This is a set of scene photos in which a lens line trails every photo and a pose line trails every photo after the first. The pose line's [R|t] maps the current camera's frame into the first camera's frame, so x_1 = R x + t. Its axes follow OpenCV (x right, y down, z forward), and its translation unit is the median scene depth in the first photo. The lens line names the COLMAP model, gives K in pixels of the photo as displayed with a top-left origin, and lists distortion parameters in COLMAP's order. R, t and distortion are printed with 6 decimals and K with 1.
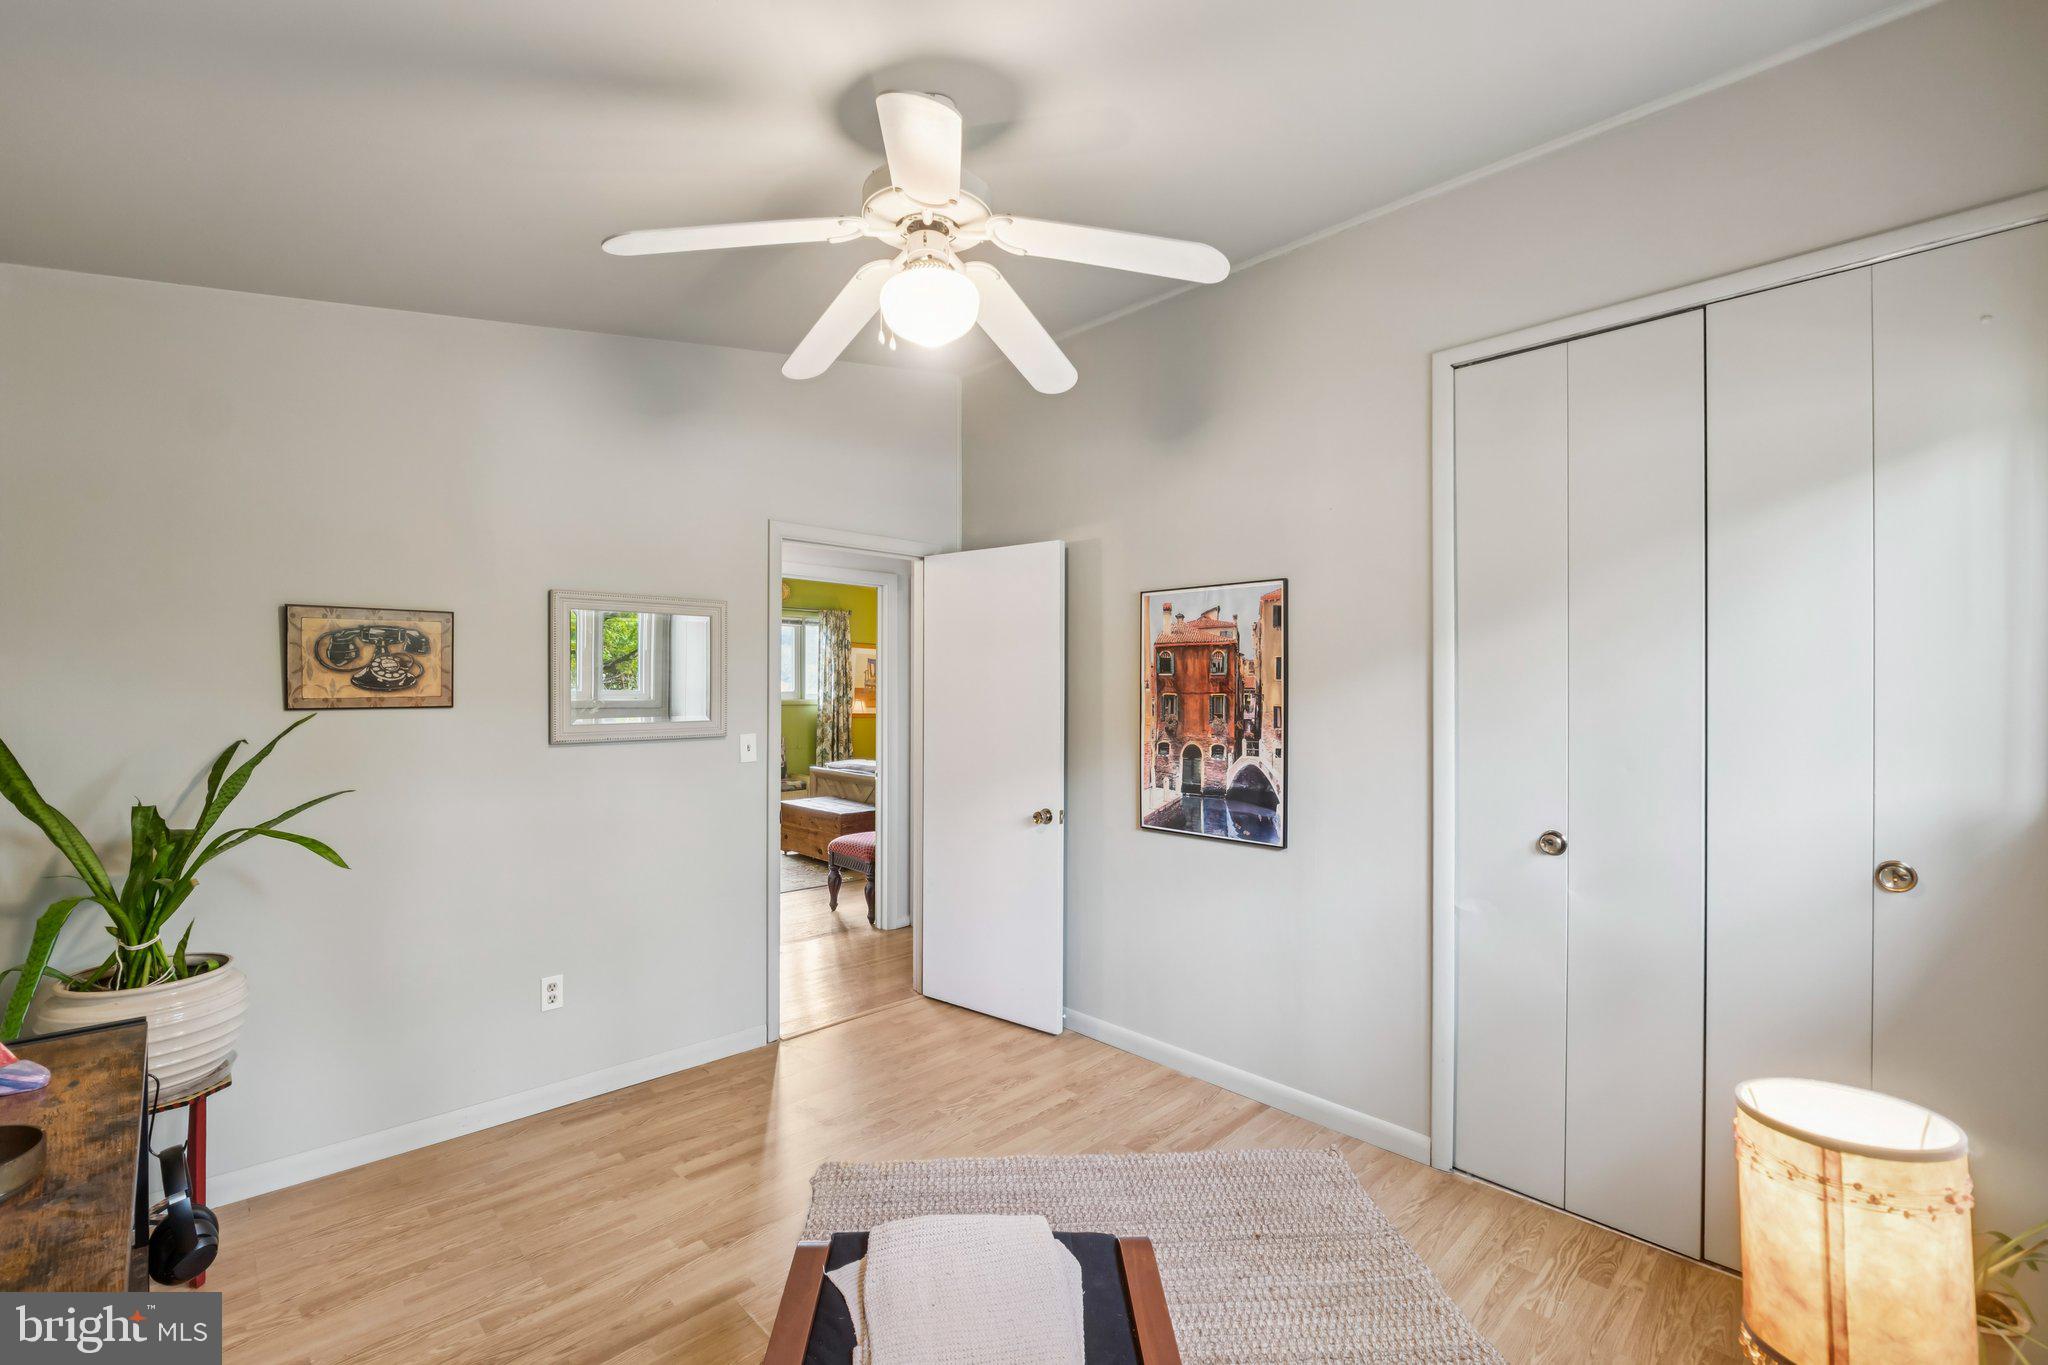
lens RADIAL K [[879.8, 0, 1016.2], [0, 879.8, 674.4], [0, 0, 1]] dist [-0.005766, 0.001552]
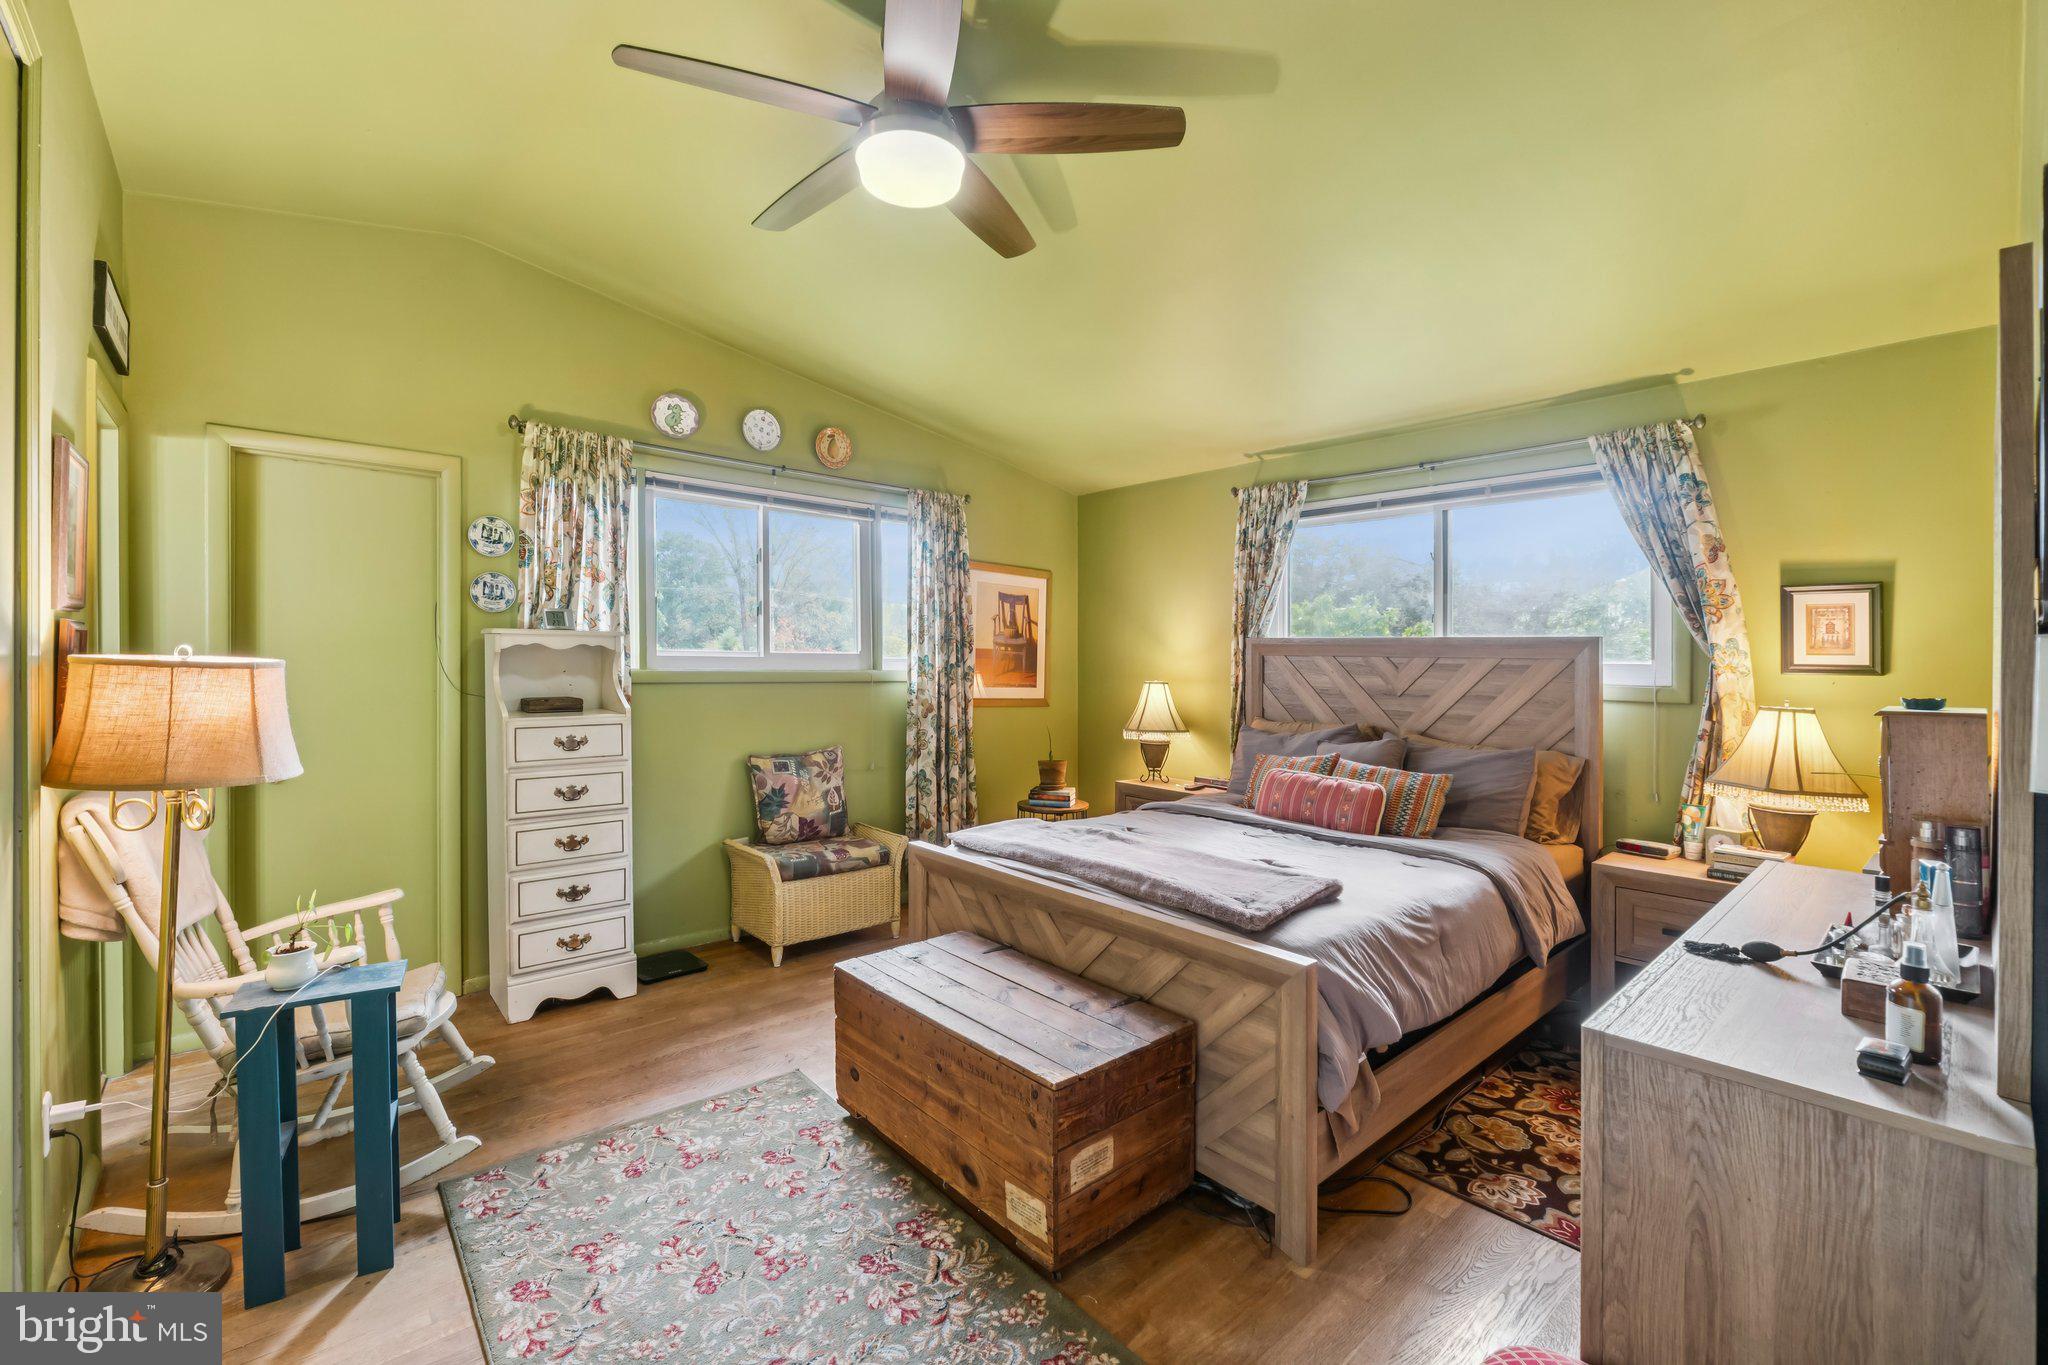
lens RADIAL K [[879.8, 0, 1023.2], [0, 879.8, 663.2], [0, 0, 1]] dist [-0.005766, 0.001552]
pose [[0.998912, -0.003262, -0.046522, -0.136999], [0.004317, 0.999735, 0.022595, 0.013033], [0.046436, -0.022771, 0.998662, 0.506932]]
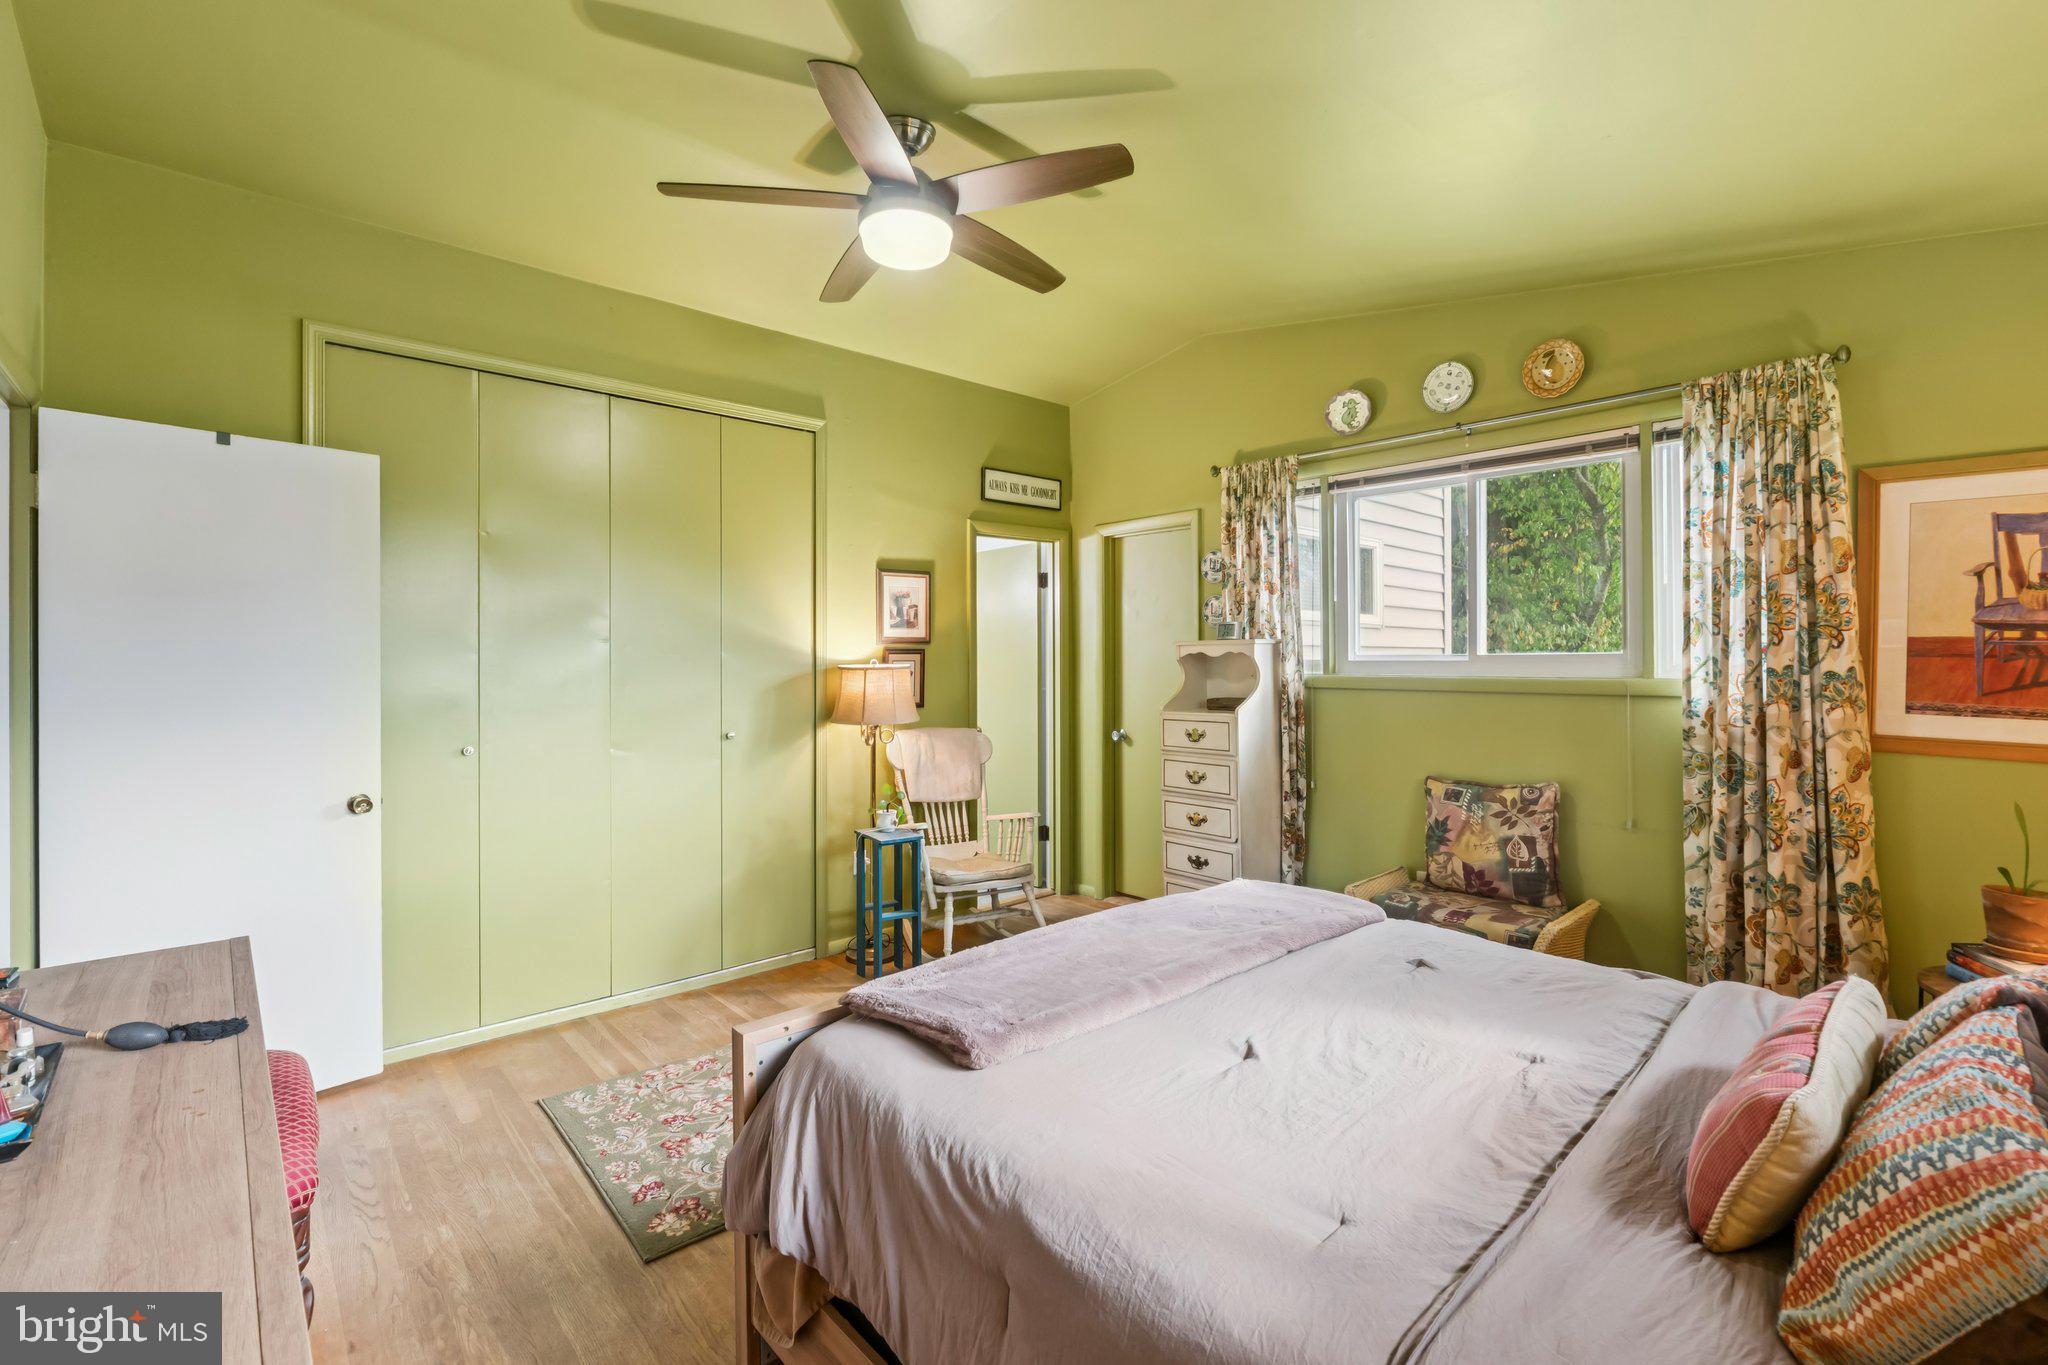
lens RADIAL K [[879.8, 0, 1003.0], [0, 879.8, 669.9], [0, 0, 1]] dist [-0.005766, 0.001552]
pose [[-0.044226, -0.009078, -0.998980, 0.085605], [0.017551, 0.999797, -0.009862, 0.023685], [0.998867, -0.017969, -0.044057, 0.773636]]
